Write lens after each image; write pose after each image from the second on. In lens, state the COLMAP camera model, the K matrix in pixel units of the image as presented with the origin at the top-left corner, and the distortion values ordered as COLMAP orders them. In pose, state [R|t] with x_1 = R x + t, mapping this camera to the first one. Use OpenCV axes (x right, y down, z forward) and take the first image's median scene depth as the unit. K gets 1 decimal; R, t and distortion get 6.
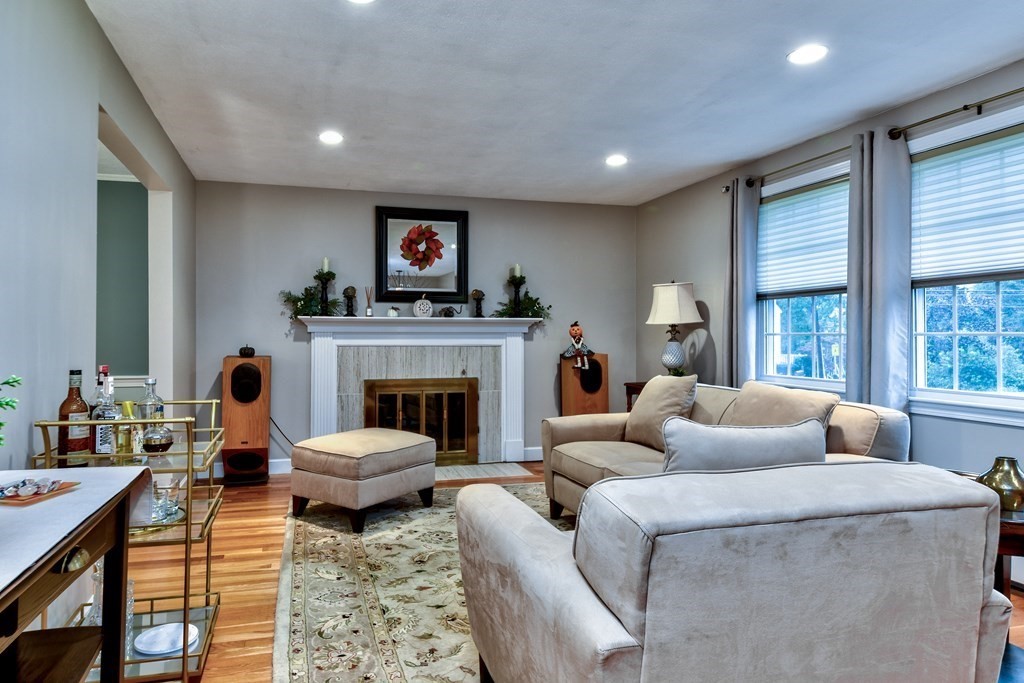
lens RADIAL K [[579.3, 0, 434.7], [0, 579.3, 337.5], [0, 0, 1]] dist [0.002259, -0.000792]
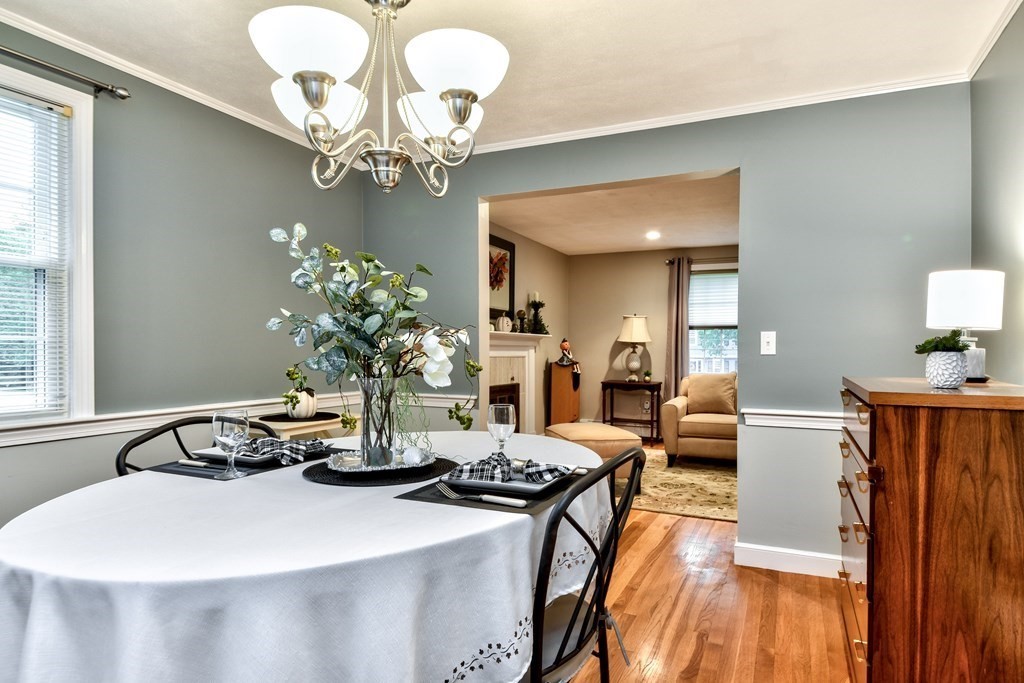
lens RADIAL K [[583.7, 0, 515.2], [0, 583.7, 356.8], [0, 0, 1]] dist [0.001843, -0.000249]
pose [[0.627890, -0.003905, 0.778292, -0.908231], [-0.007307, 0.999914, 0.010912, 0.001199], [-0.778268, -0.012538, 0.627807, 0.246449]]
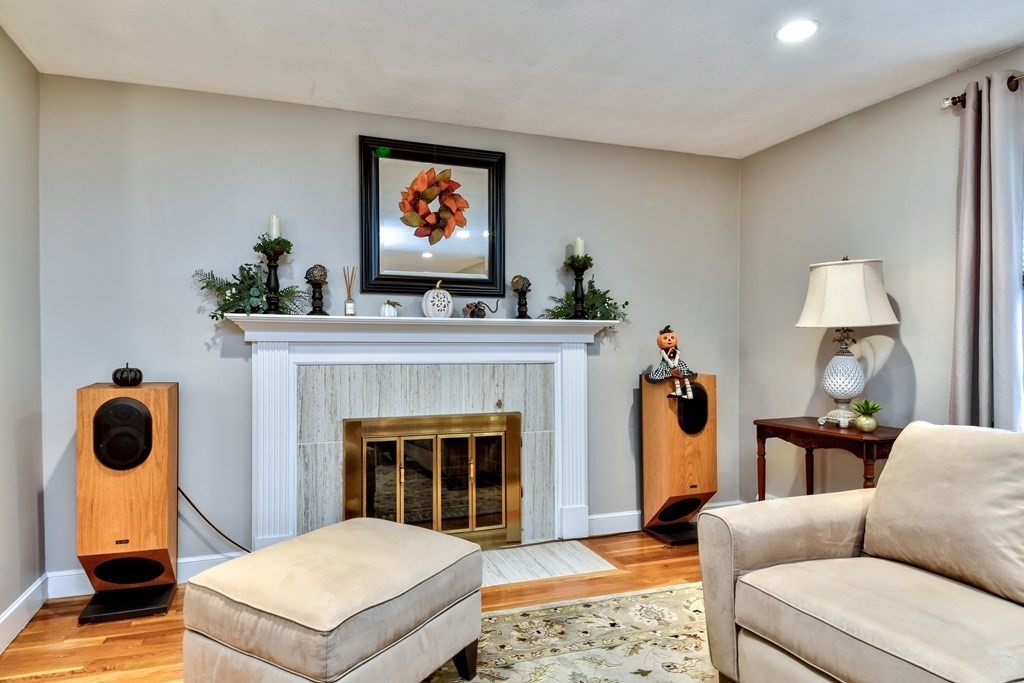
lens RADIAL K [[570.5, 0, 464.0], [0, 570.5, 365.9], [0, 0, 1]] dist [0.017585, -0.000613]
pose [[0.996441, -0.004350, 0.084181, -0.043470], [0.002311, 0.999702, 0.024309, 0.001727], [-0.084262, -0.024028, 0.996154, 0.381406]]
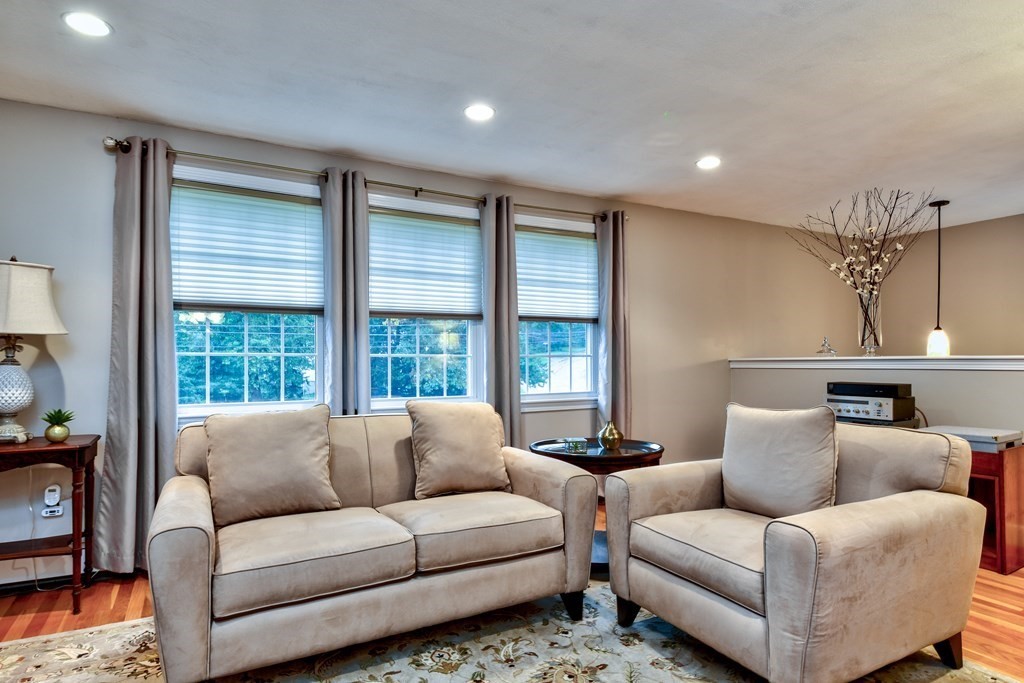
lens RADIAL K [[583.7, 0, 515.2], [0, 583.7, 356.8], [0, 0, 1]] dist [0.001843, -0.000249]
pose [[-0.265401, 0.008701, 0.964099, -0.247847], [0.001934, 0.999962, -0.008493, 0.004448], [-0.964136, -0.000389, -0.265407, 0.614339]]
